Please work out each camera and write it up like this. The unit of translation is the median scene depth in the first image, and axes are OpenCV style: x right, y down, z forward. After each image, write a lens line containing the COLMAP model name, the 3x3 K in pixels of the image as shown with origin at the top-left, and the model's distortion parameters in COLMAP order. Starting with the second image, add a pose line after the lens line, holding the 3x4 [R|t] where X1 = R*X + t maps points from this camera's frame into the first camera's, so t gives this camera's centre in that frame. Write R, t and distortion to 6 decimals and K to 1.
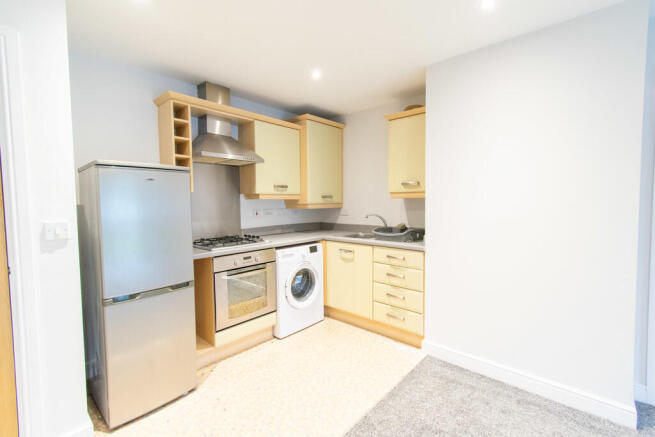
lens RADIAL K [[289.4, 0, 327.5], [0, 289.4, 218.5], [0, 0, 1]] dist [-0.000288, -0.000010]
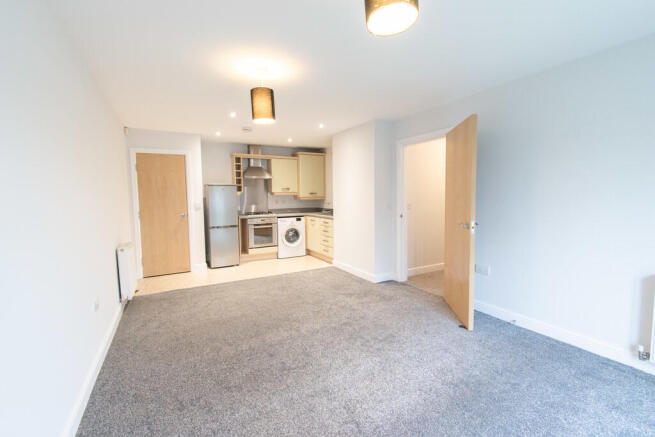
lens RADIAL K [[289.4, 0, 327.5], [0, 289.4, 218.5], [0, 0, 1]] dist [-0.000288, -0.000010]
pose [[0.945856, 0.023362, -0.323743, 0.905749], [-0.015120, 0.999495, 0.027951, 0.044117], [0.324233, -0.021543, 0.945732, -0.972763]]
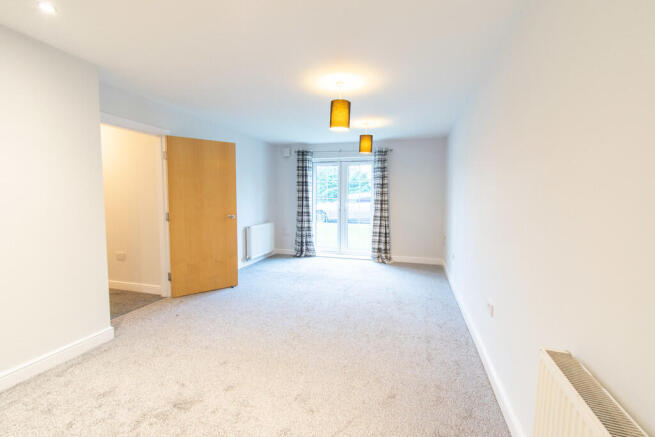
lens RADIAL K [[289.4, 0, 327.5], [0, 289.4, 218.5], [0, 0, 1]] dist [-0.000288, -0.000010]
pose [[-0.403522, -0.074451, 0.911936, -0.471467], [0.049125, 0.993484, 0.102845, -0.009178], [-0.913650, 0.086299, -0.397235, 0.314423]]
